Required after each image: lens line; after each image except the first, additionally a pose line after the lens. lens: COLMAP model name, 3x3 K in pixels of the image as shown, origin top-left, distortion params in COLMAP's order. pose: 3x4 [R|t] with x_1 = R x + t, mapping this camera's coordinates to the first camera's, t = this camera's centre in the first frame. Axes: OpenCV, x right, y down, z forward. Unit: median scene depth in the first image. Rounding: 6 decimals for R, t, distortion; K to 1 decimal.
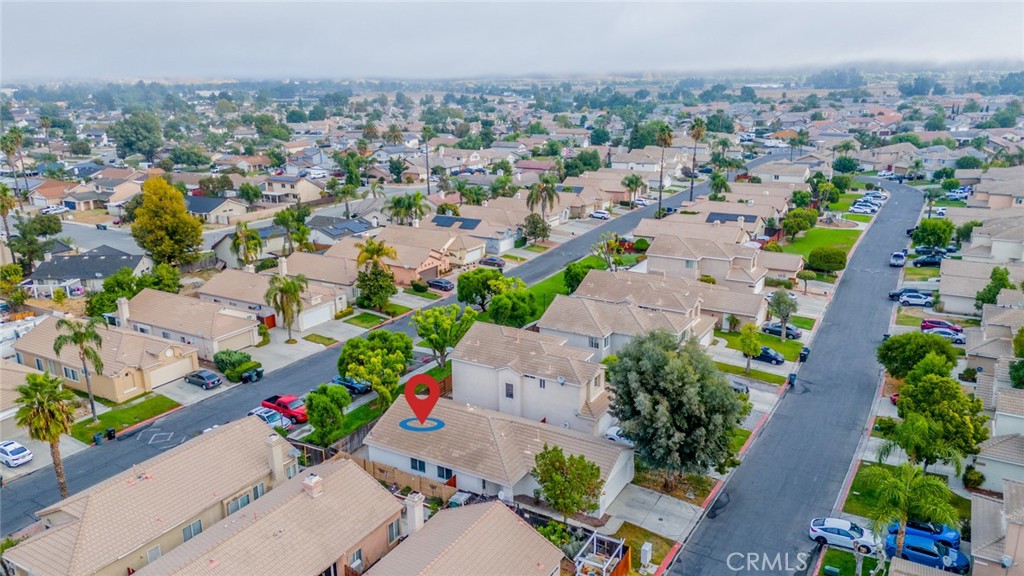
lens RADIAL K [[750.8, 0, 512.0], [0, 750.8, 288.0], [0, 0, 1]] dist [0.102676, -0.112453]
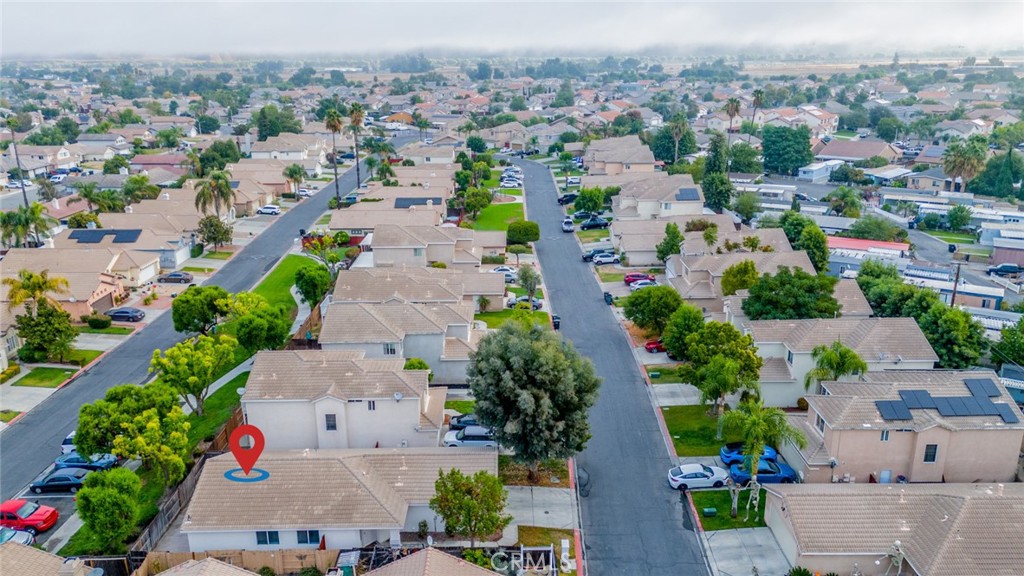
lens RADIAL K [[750.8, 0, 512.0], [0, 750.8, 288.0], [0, 0, 1]] dist [0.102676, -0.112453]
pose [[0.858795, -0.148587, 0.490299, -0.138978], [0.138585, 0.988715, 0.056892, -0.022571], [-0.493219, 0.019090, 0.869696, 0.079267]]
